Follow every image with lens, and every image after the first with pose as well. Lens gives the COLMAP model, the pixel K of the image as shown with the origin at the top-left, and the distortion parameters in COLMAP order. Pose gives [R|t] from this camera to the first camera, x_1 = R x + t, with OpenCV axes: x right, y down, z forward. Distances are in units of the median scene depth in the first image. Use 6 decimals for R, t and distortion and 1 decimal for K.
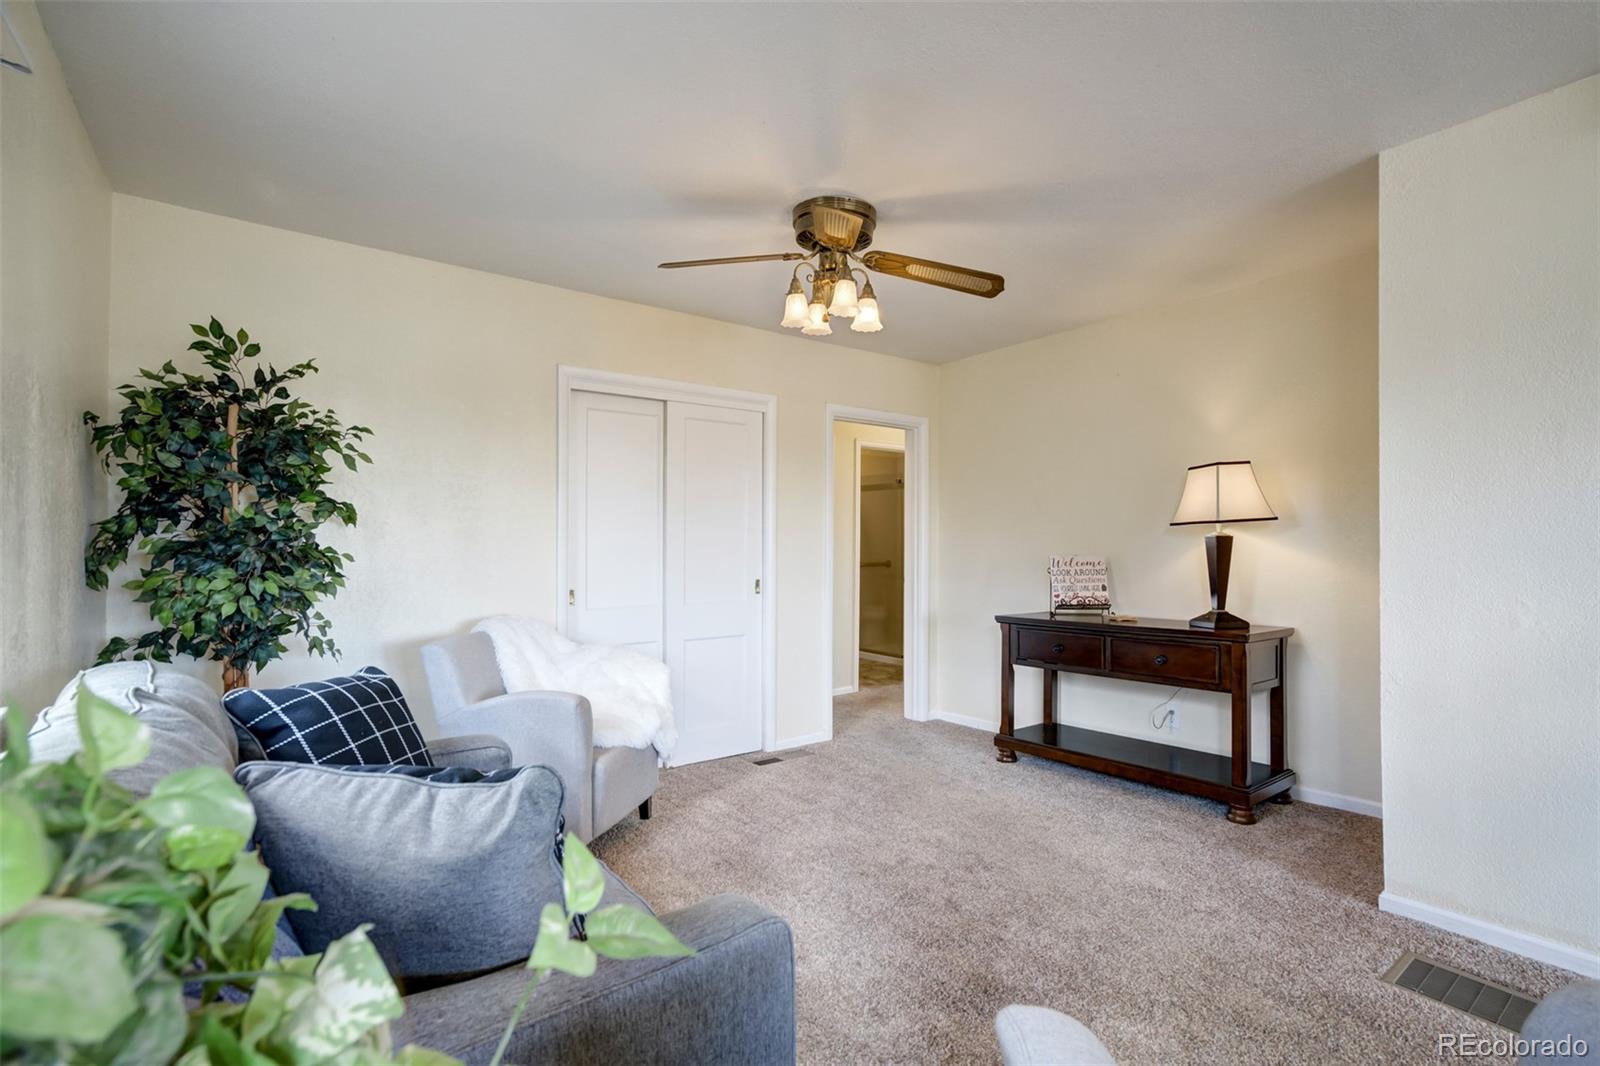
lens RADIAL K [[728.5, 0, 800.0], [0, 728.5, 533.0], [0, 0, 1]] dist [-0.043658, 0.024982]
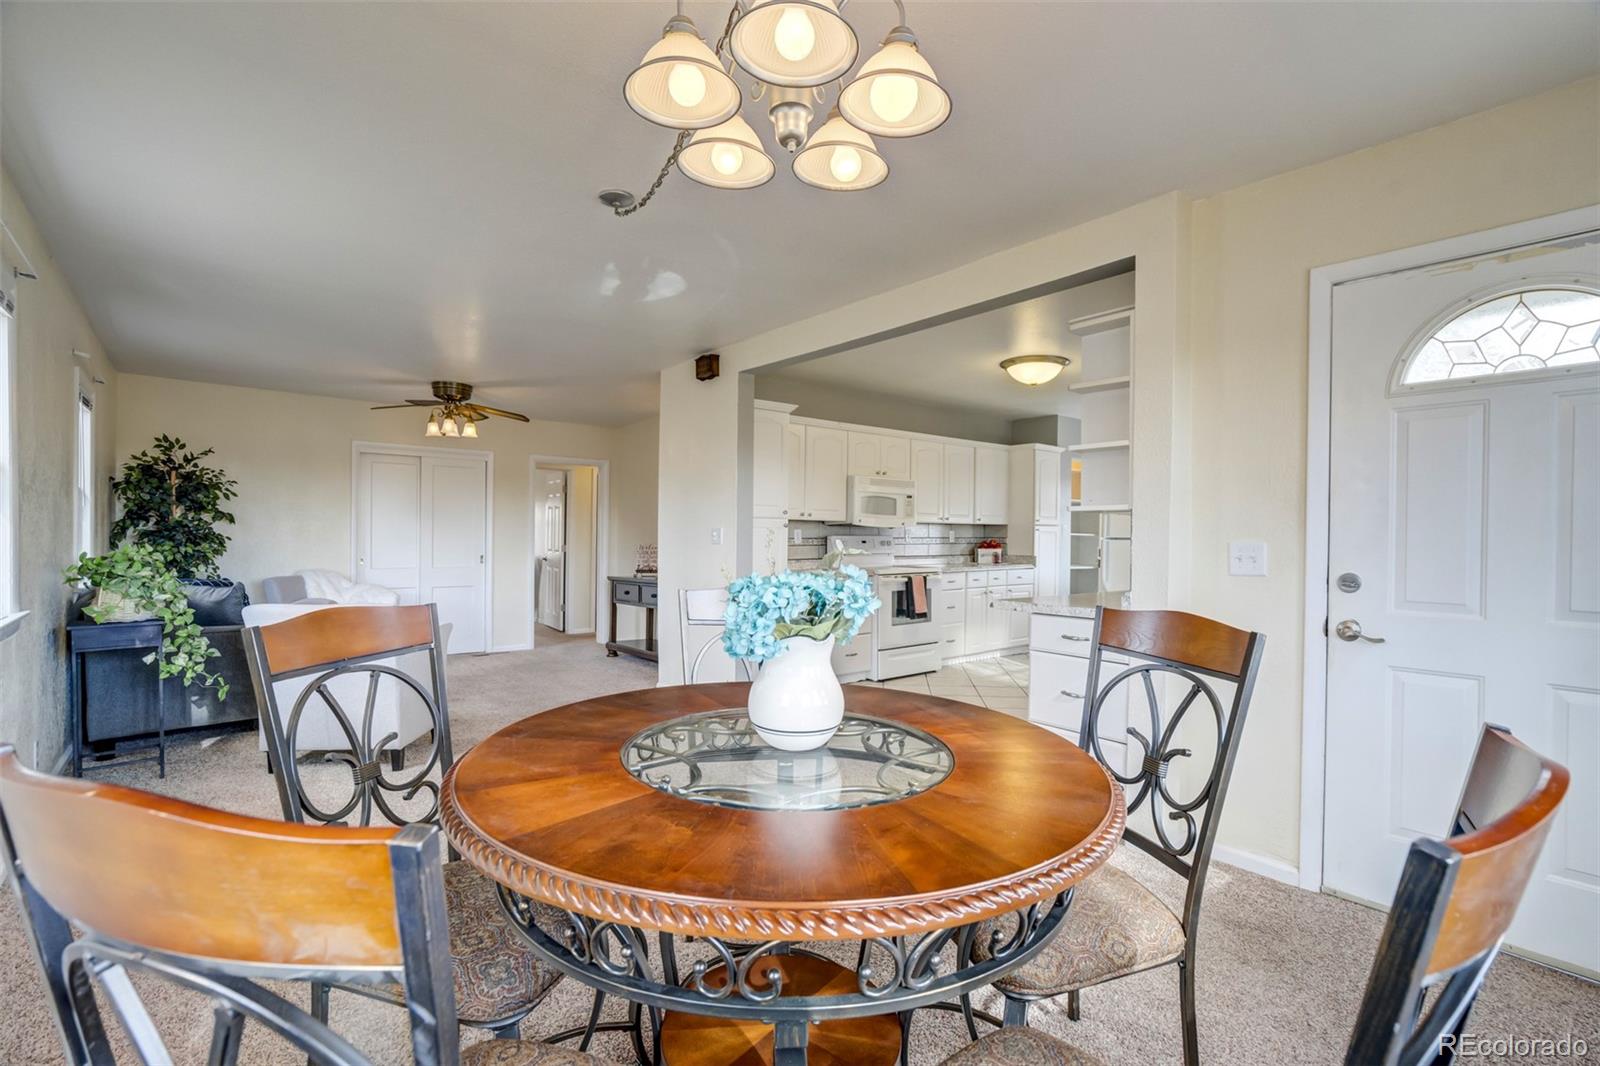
lens RADIAL K [[740.6, 0, 813.9], [0, 740.6, 541.5], [0, 0, 1]] dist [-0.046298, 0.026160]
pose [[0.999305, 0.011342, 0.035511, 1.163168], [-0.011892, 0.999812, 0.015320, -0.013214], [-0.035331, -0.015731, 0.999252, -1.380660]]
